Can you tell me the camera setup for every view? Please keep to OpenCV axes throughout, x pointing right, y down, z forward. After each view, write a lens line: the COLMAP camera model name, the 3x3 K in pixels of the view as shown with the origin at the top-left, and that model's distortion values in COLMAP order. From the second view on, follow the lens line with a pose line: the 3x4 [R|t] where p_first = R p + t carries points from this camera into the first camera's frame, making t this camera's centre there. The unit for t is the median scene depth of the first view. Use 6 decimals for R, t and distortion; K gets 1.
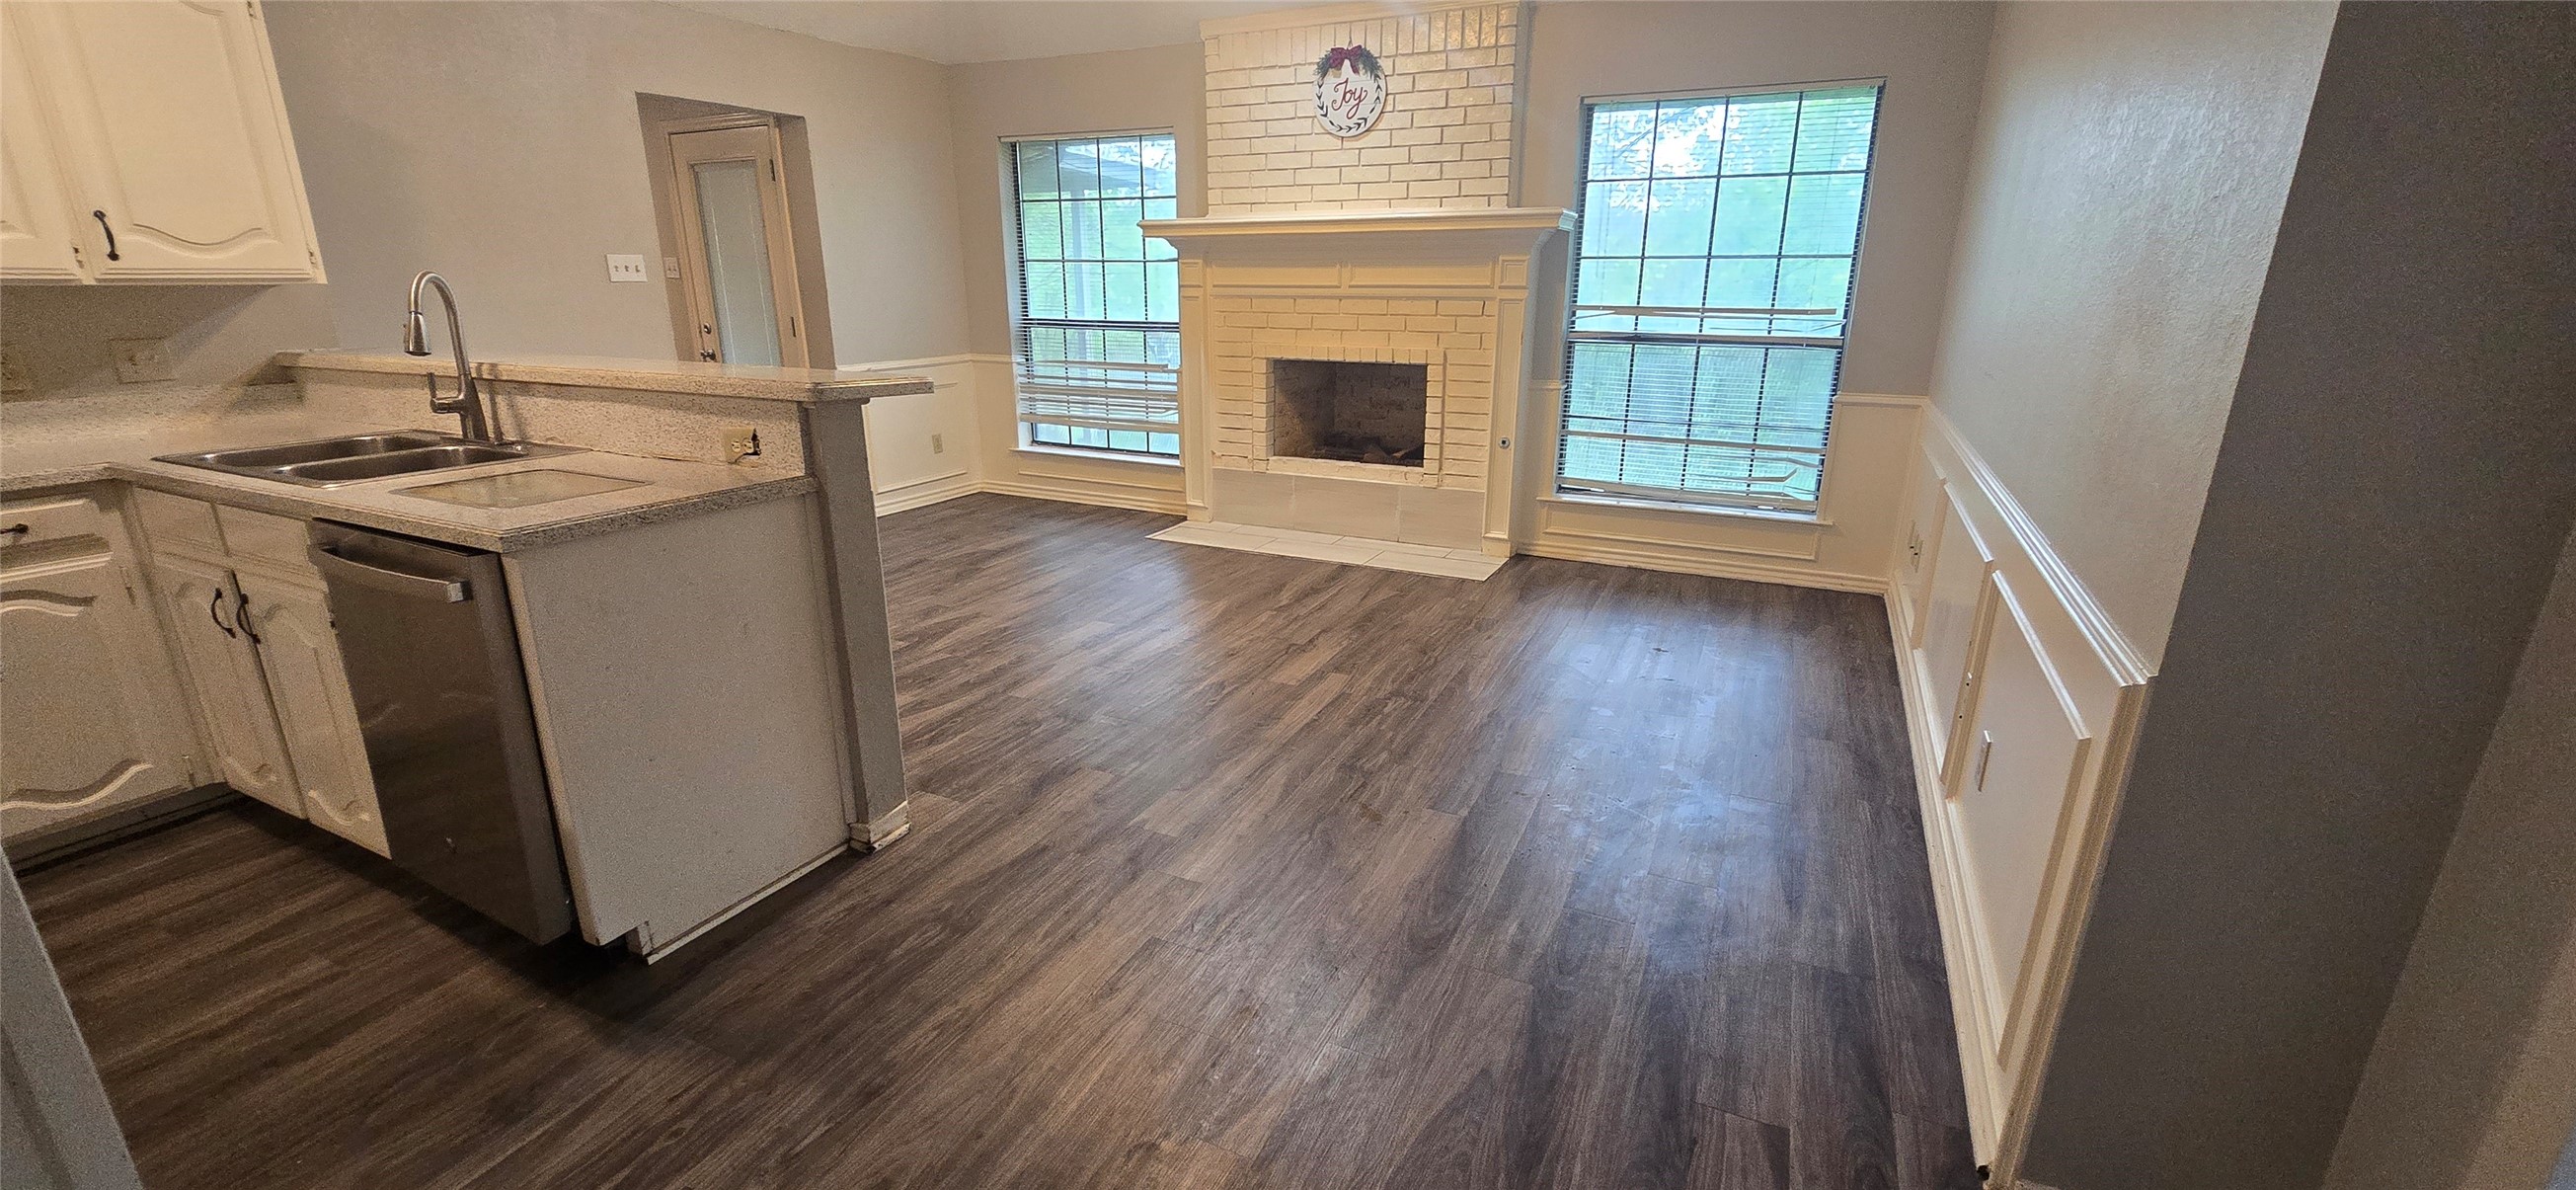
lens RADIAL K [[1044.5, 0, 1288.0], [0, 1044.5, 595.0], [0, 0, 1]] dist [-0.000998, -0.000203]
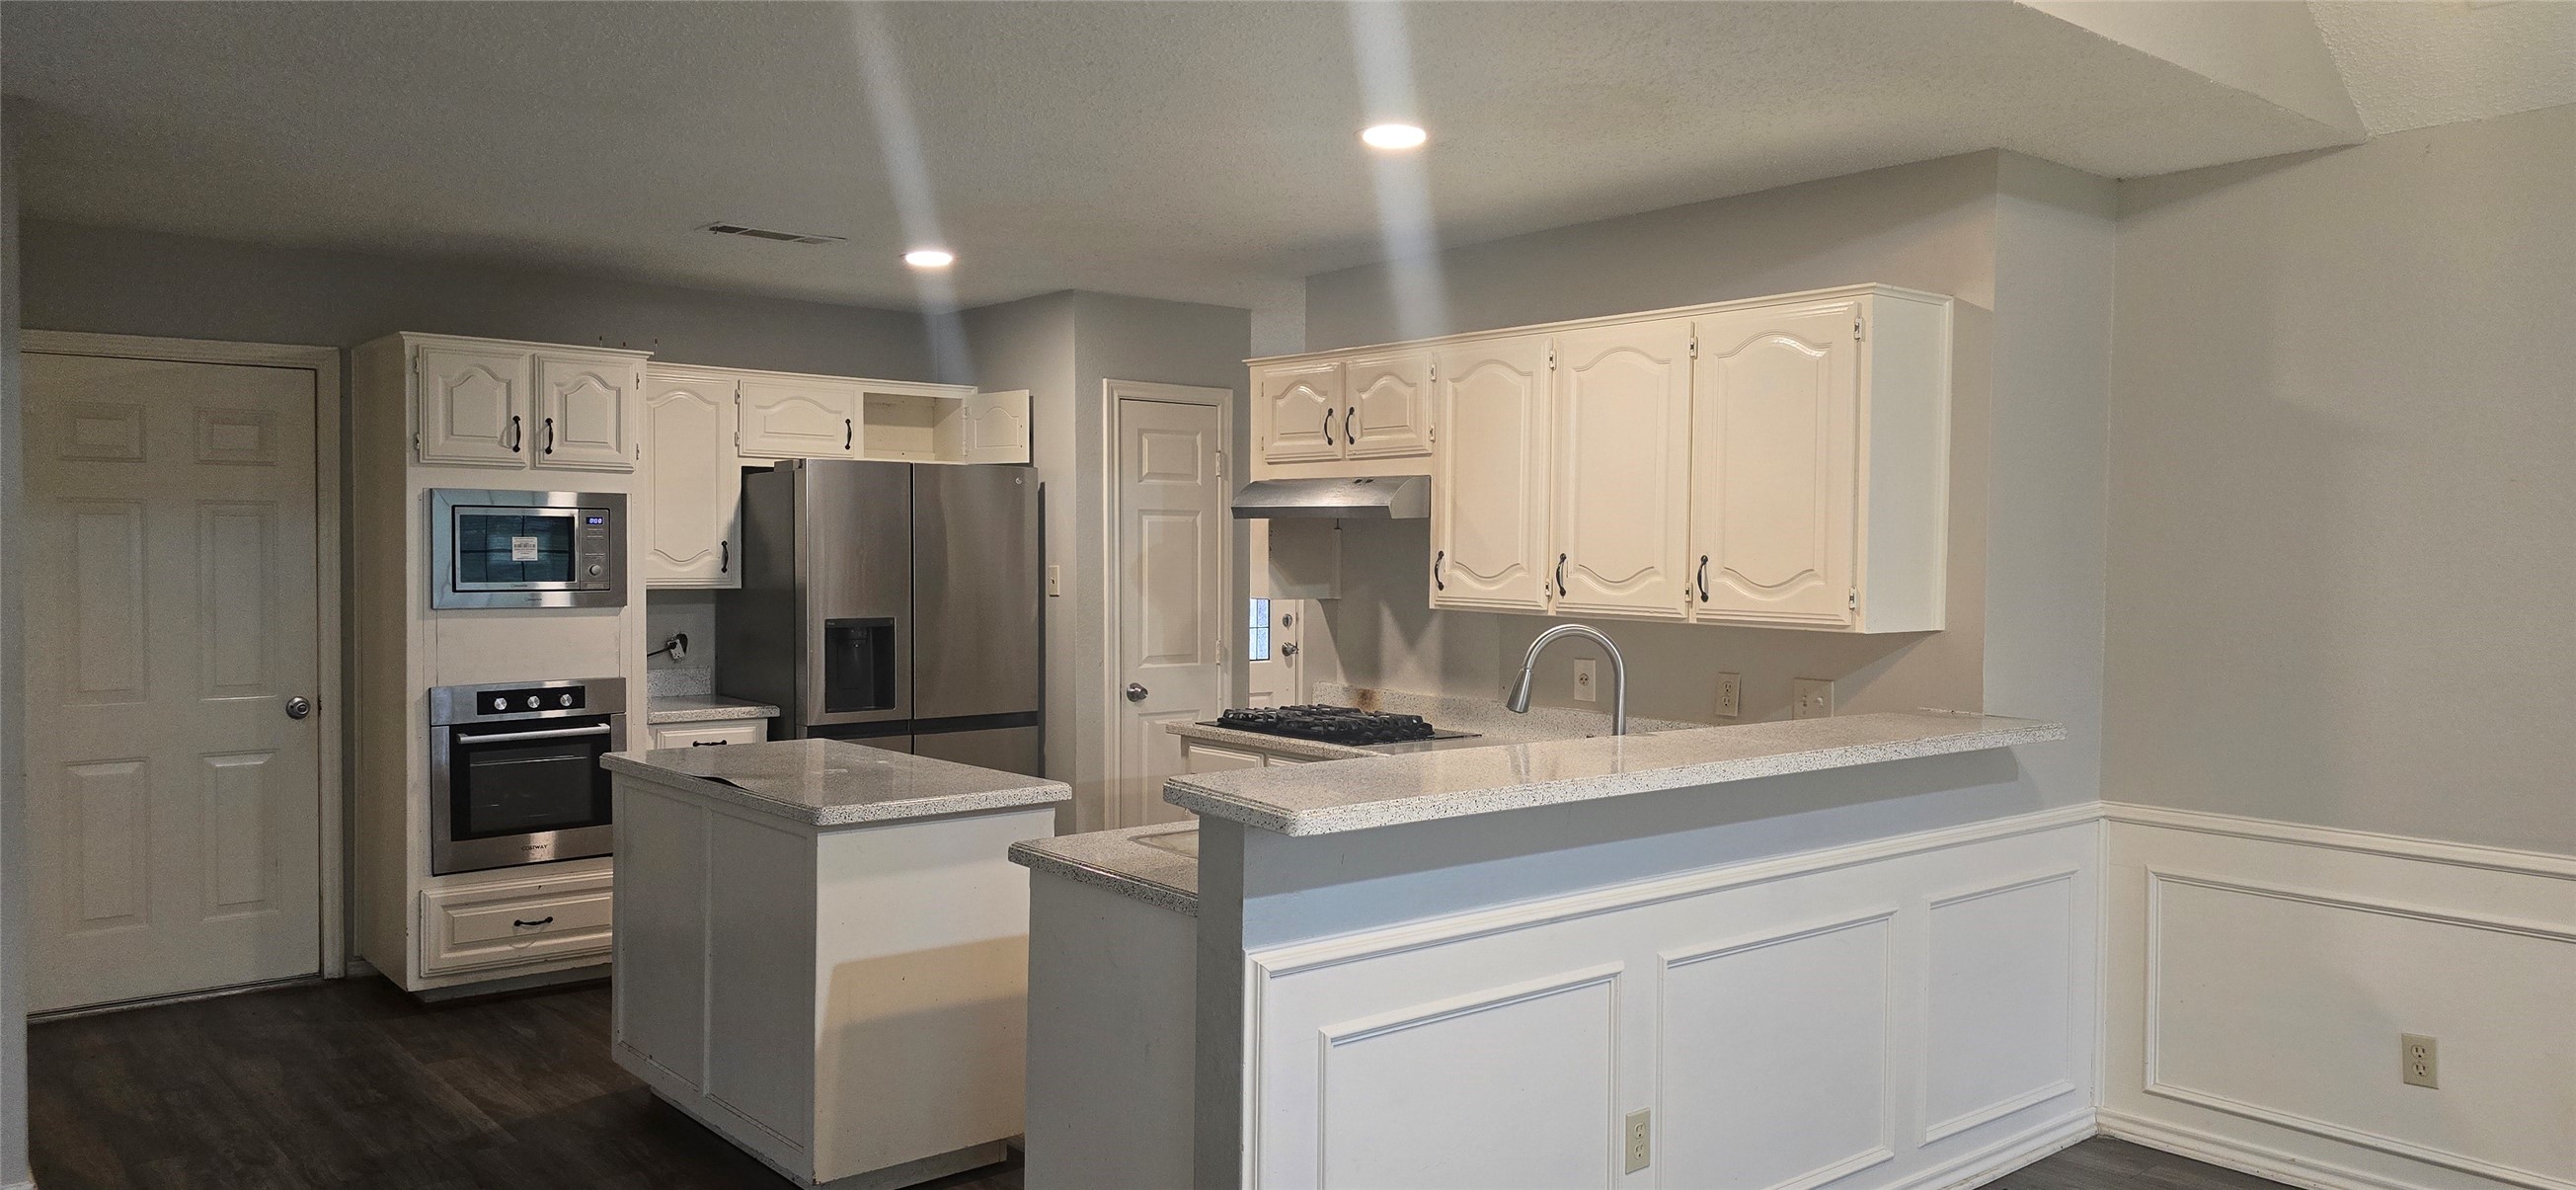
lens RADIAL K [[1757.3, 0, 1281.8], [0, 1757.3, 598.5], [0, 0, 1]] dist [0.070255, -0.052998]
pose [[-0.407085, 0.021831, -0.913129, 0.189933], [-0.278350, 0.949197, 0.146785, -0.144202], [0.869944, 0.313923, -0.380328, 0.404287]]
